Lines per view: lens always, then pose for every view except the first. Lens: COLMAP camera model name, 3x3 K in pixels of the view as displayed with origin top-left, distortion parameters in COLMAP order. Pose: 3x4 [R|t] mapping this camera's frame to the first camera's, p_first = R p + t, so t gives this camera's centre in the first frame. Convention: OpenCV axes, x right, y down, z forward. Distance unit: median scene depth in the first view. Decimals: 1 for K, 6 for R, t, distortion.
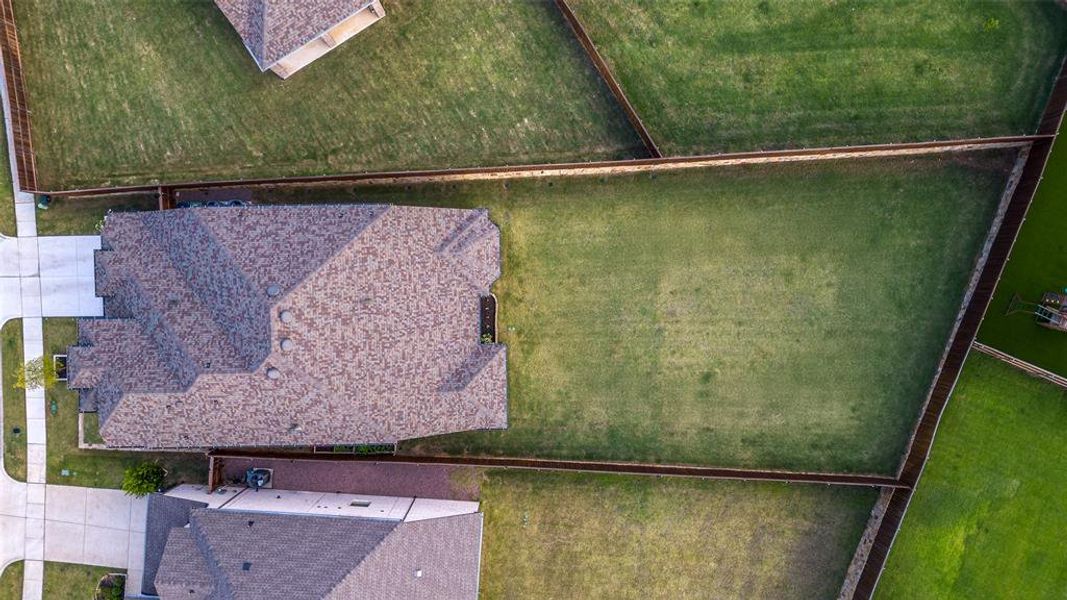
lens RADIAL K [[746.2, 0, 533.5], [0, 746.2, 300.0], [0, 0, 1]] dist [0.095083, -0.112280]
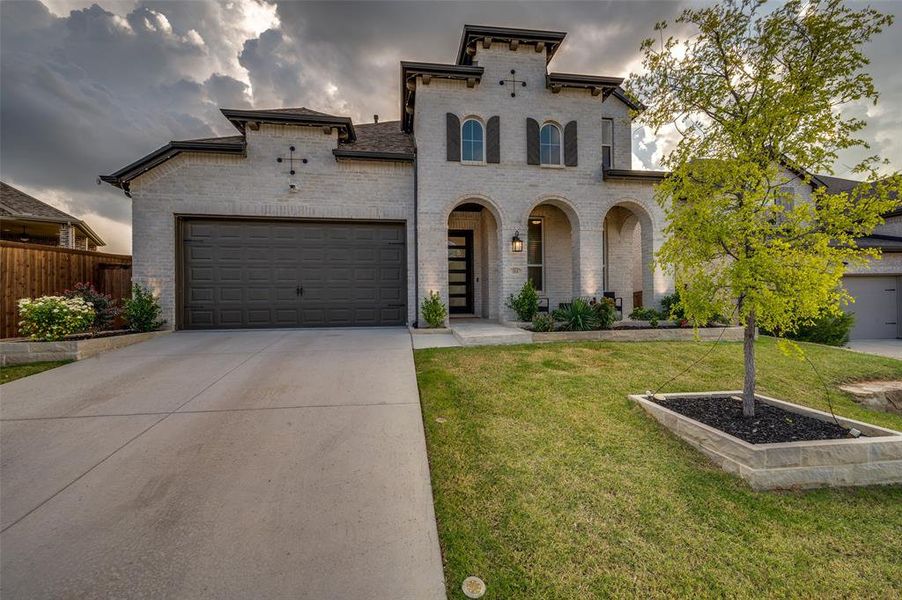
lens RADIAL K [[354.8, 0, 451.0], [0, 354.8, 300.0], [0, 0, 1]] dist [-0.001876, 0.000053]
pose [[-0.129639, 0.004164, 0.991553, -0.692340], [0.991035, -0.032019, 0.129706, 0.019230], [0.032289, 0.999479, 0.000024, 0.992889]]
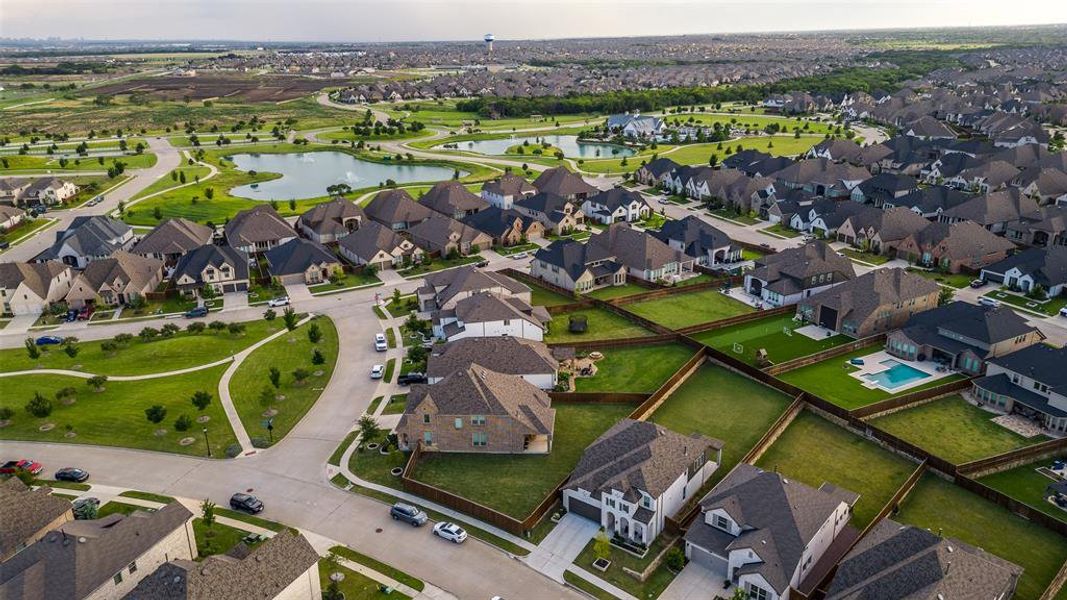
lens RADIAL K [[746.2, 0, 533.5], [0, 746.2, 300.0], [0, 0, 1]] dist [0.095083, -0.112280]
pose [[0.598133, -0.279002, 0.751262, -1.980883], [0.800561, 0.165213, -0.576027, 0.943866], [0.036595, 0.945972, 0.322178, -0.234970]]
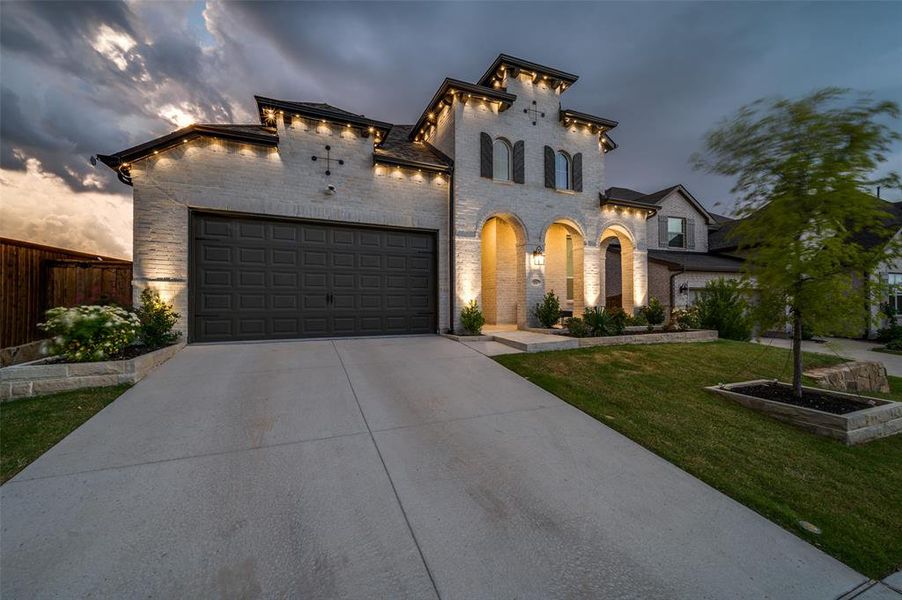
lens RADIAL K [[354.8, 0, 451.0], [0, 354.8, 300.0], [0, 0, 1]] dist [-0.001876, 0.000053]
pose [[-0.387848, 0.010242, 0.921667, -0.683238], [0.921410, -0.021760, 0.387981, -0.044412], [0.024029, 0.999711, -0.000998, 0.988341]]
